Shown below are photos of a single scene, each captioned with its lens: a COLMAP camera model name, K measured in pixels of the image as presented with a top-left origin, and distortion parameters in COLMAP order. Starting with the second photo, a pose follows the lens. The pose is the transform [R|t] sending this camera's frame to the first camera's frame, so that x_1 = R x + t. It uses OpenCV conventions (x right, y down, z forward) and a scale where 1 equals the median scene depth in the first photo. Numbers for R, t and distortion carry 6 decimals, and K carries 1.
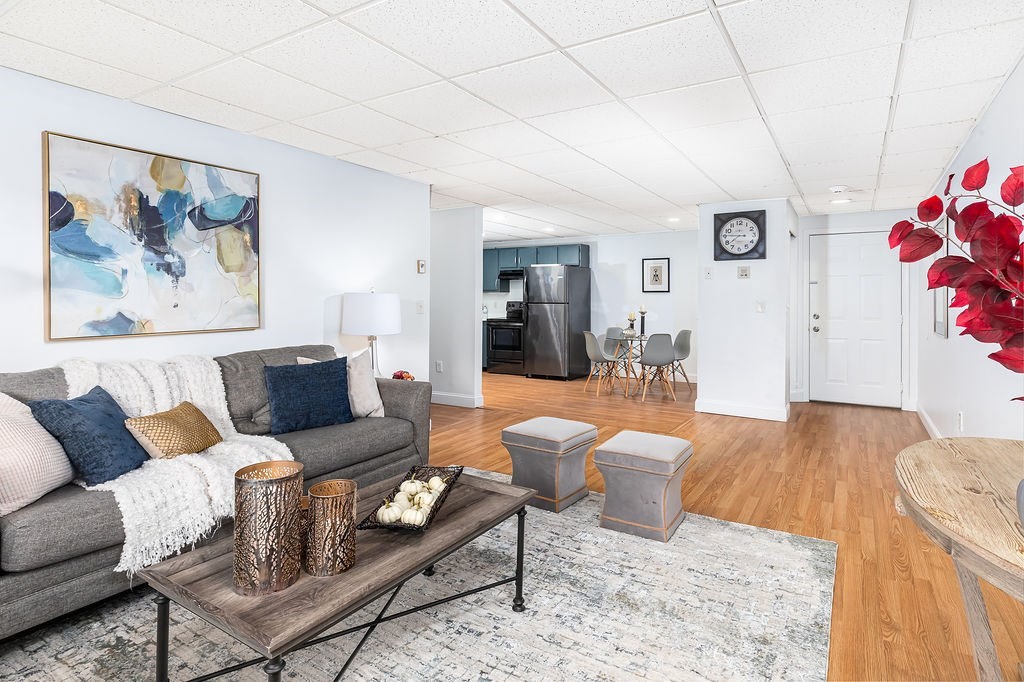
lens RADIAL K [[519.6, 0, 559.8], [0, 519.6, 319.4], [0, 0, 1]] dist [0.008998, -0.000053]
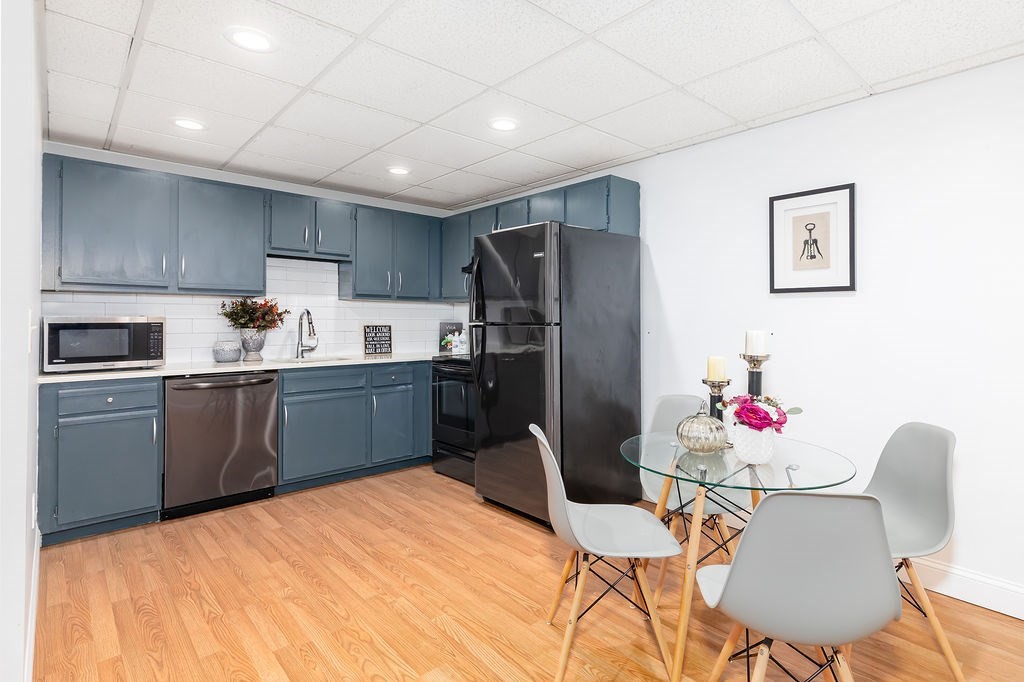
lens RADIAL K [[519.6, 0, 559.7], [0, 519.6, 324.4], [0, 0, 1]] dist [0.008998, -0.000053]
pose [[0.956258, -0.005915, -0.292464, 0.420661], [-0.001517, 0.999682, -0.025177, -0.070289], [0.292520, 0.024520, 0.955945, 2.075999]]
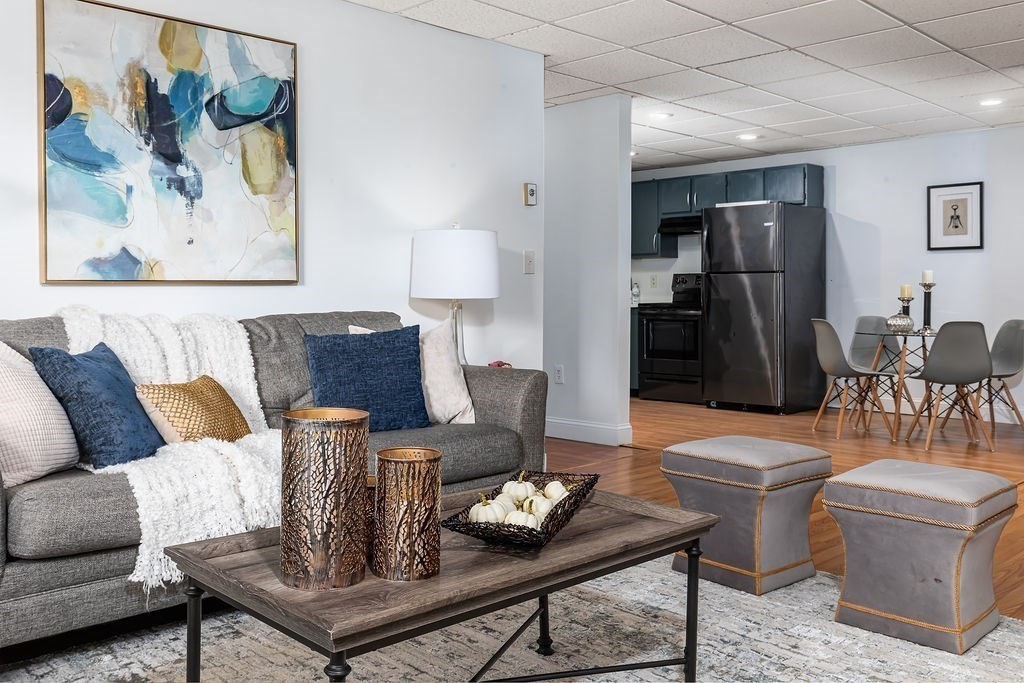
lens RADIAL K [[905.5, 0, 527.3], [0, 905.5, 343.1], [0, 0, 1]] dist [0.014743, 0.003815]
pose [[0.965833, 0.003027, -0.259149, 0.009916], [0.001764, 0.999832, 0.018253, 0.088332], [0.259161, -0.018086, 0.965665, -0.051727]]
